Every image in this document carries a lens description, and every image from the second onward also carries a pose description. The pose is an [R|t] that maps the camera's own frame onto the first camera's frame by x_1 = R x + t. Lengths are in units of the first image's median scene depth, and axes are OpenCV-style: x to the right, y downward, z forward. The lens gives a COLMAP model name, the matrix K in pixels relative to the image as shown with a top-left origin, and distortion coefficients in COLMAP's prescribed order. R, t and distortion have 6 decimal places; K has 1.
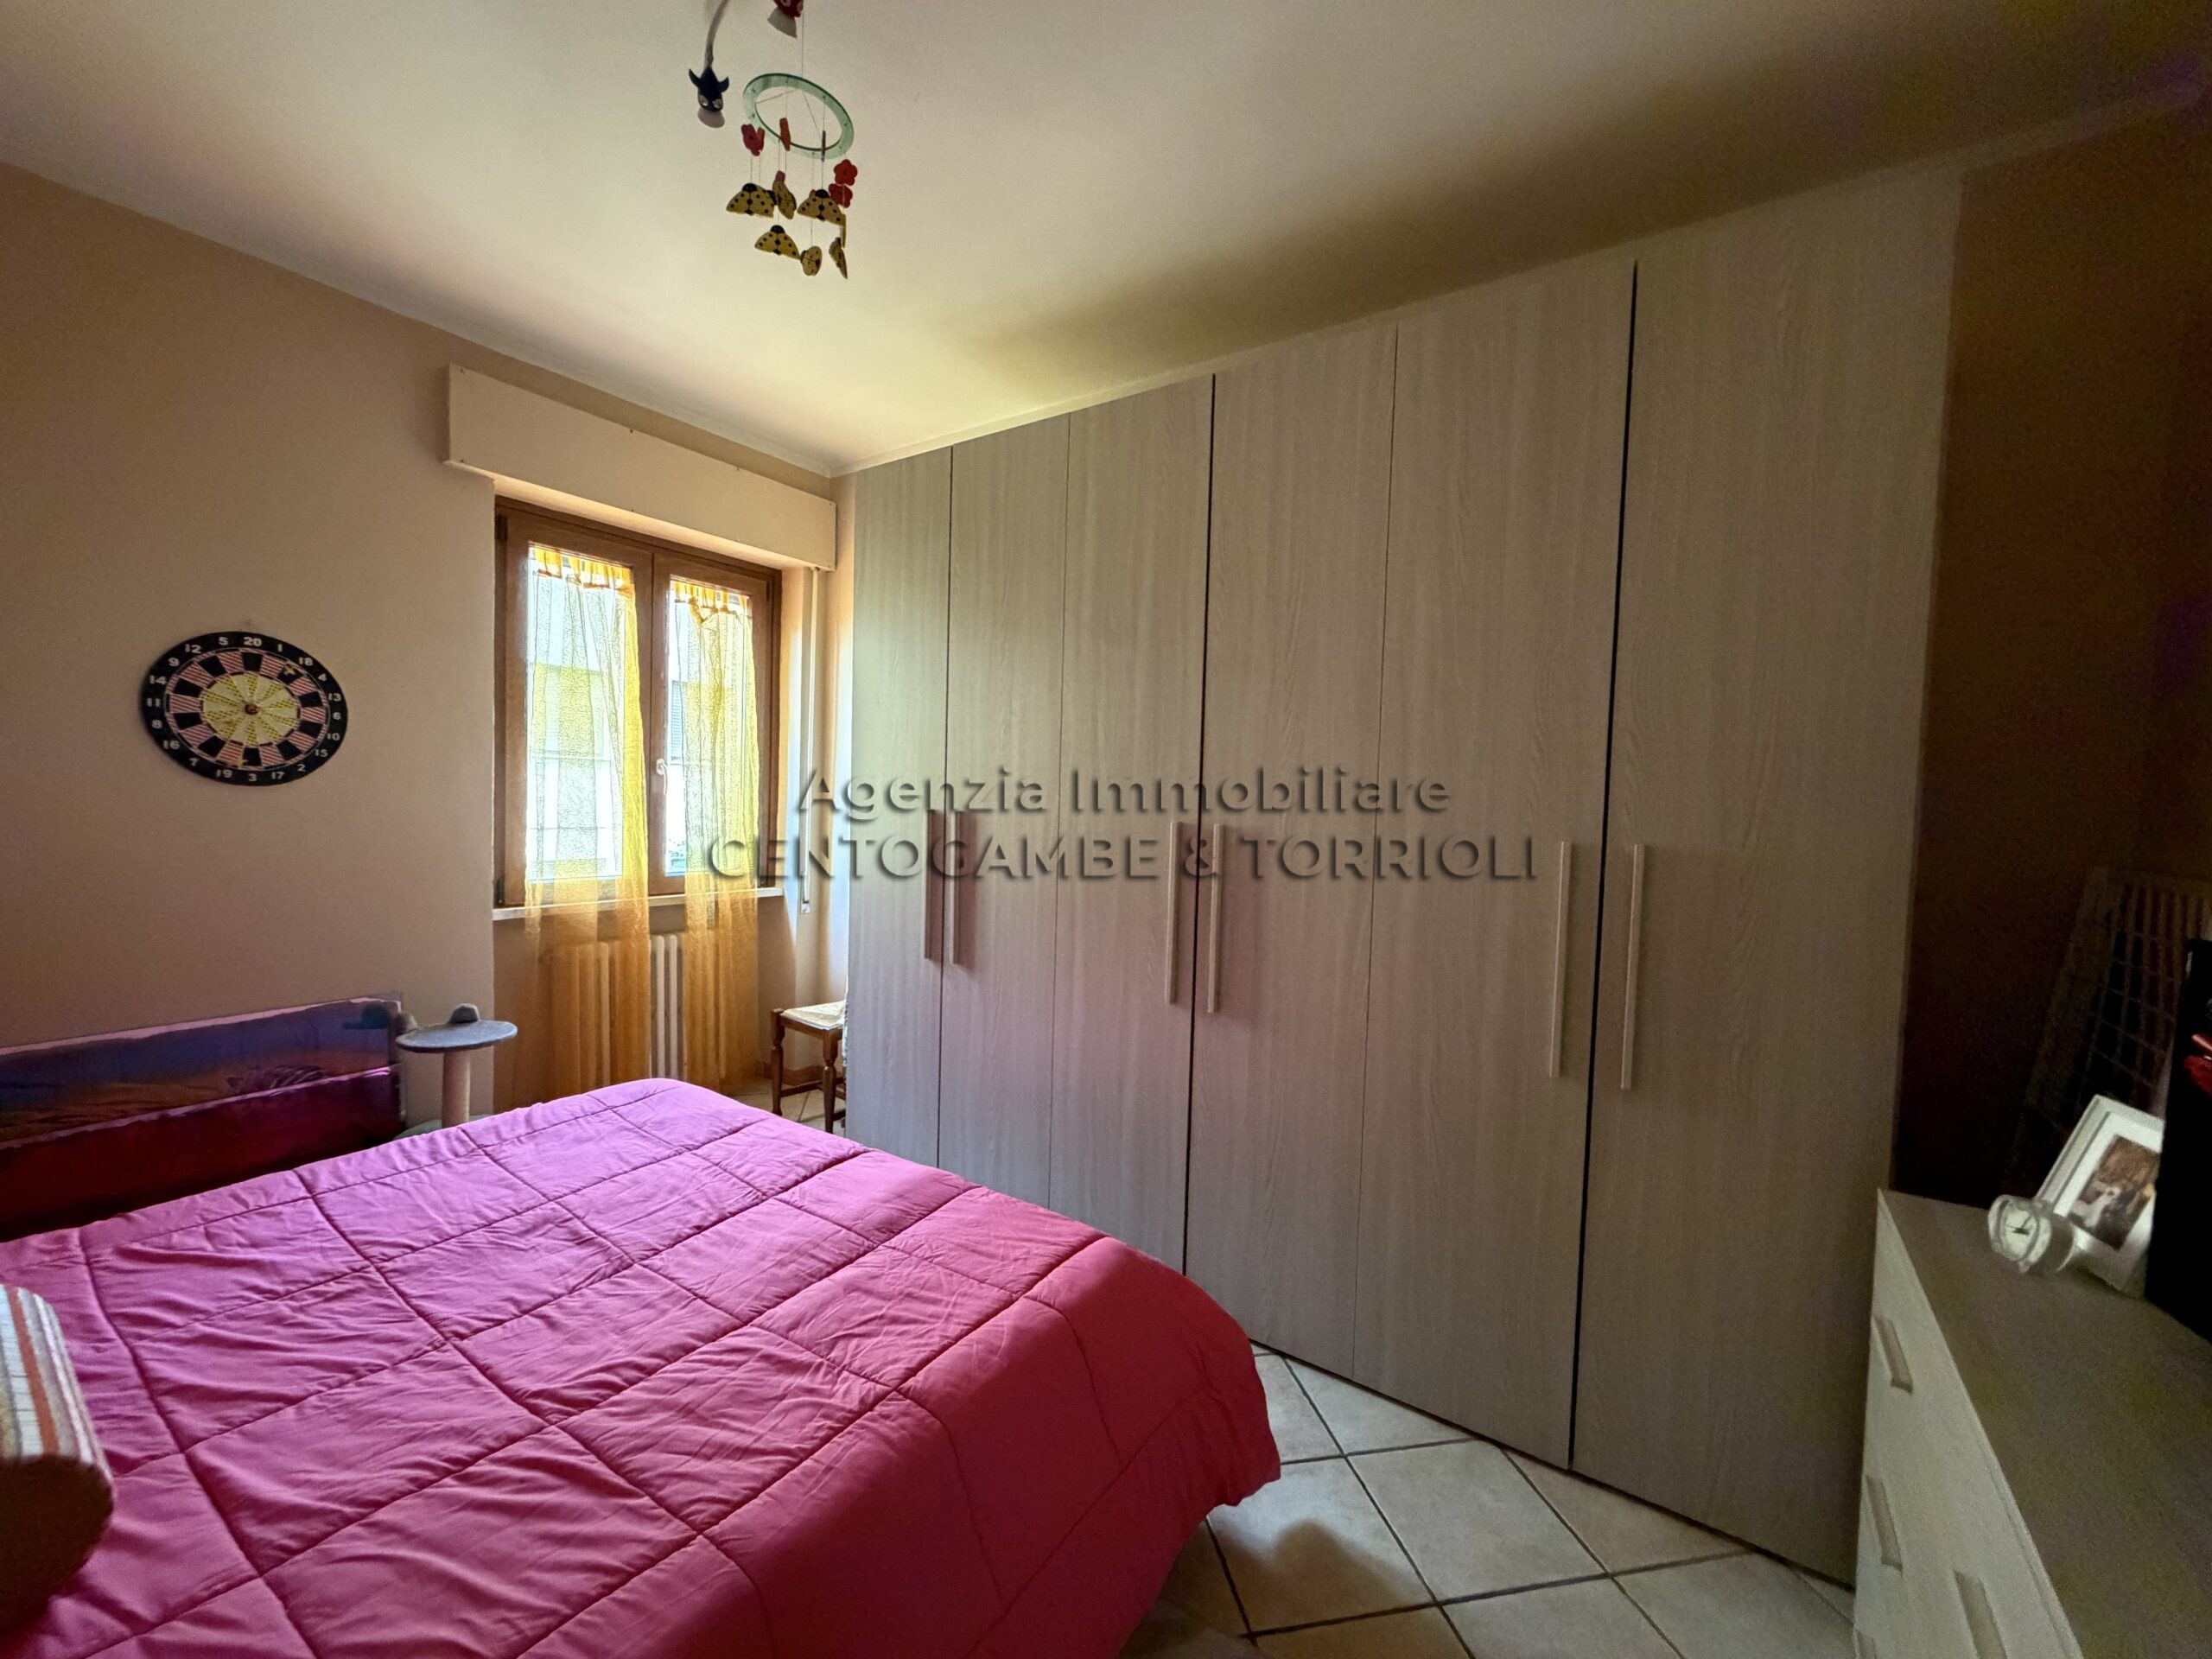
lens RADIAL K [[879.7, 0, 1103.1], [0, 879.7, 829.3], [0, 0, 1]] dist [0.001330, -0.000991]
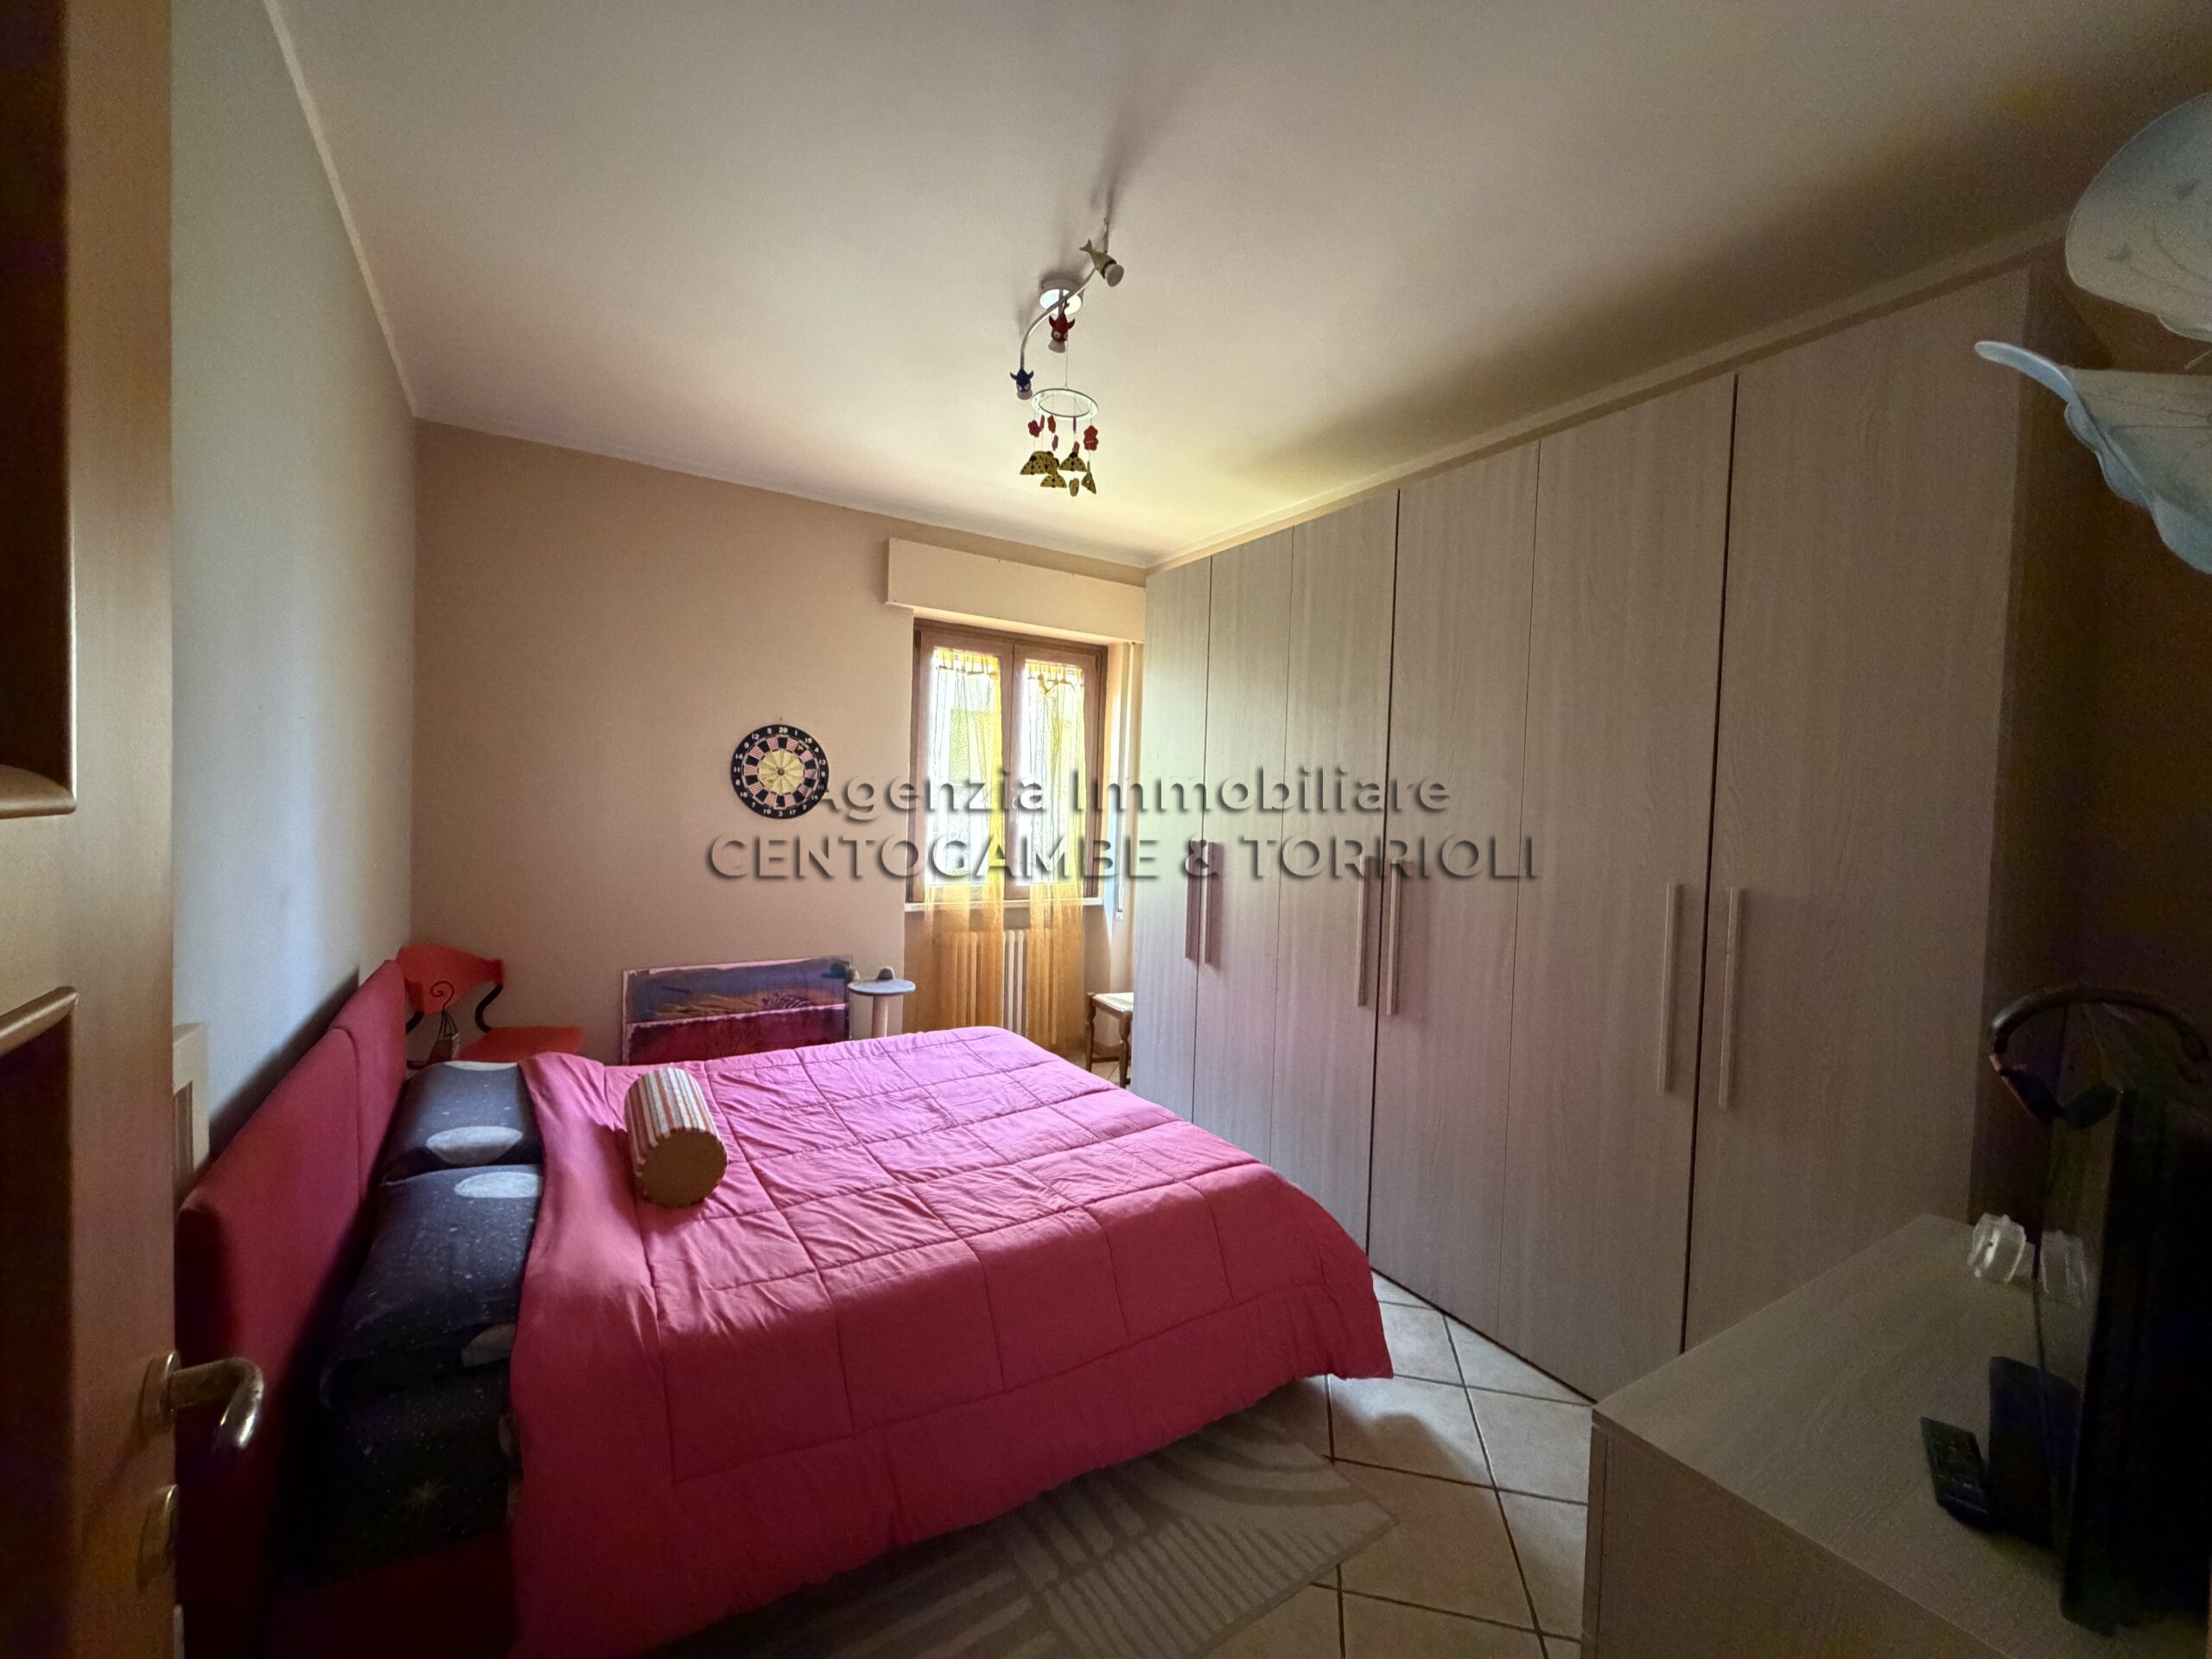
lens RADIAL K [[879.7, 0, 1105.7], [0, 879.7, 827.3], [0, 0, 1]] dist [0.001330, -0.000991]
pose [[0.918305, 0.012665, -0.395672, 0.272380], [-0.022819, 0.999520, -0.020967, -0.017119], [0.395216, 0.028283, 0.918153, -0.303593]]
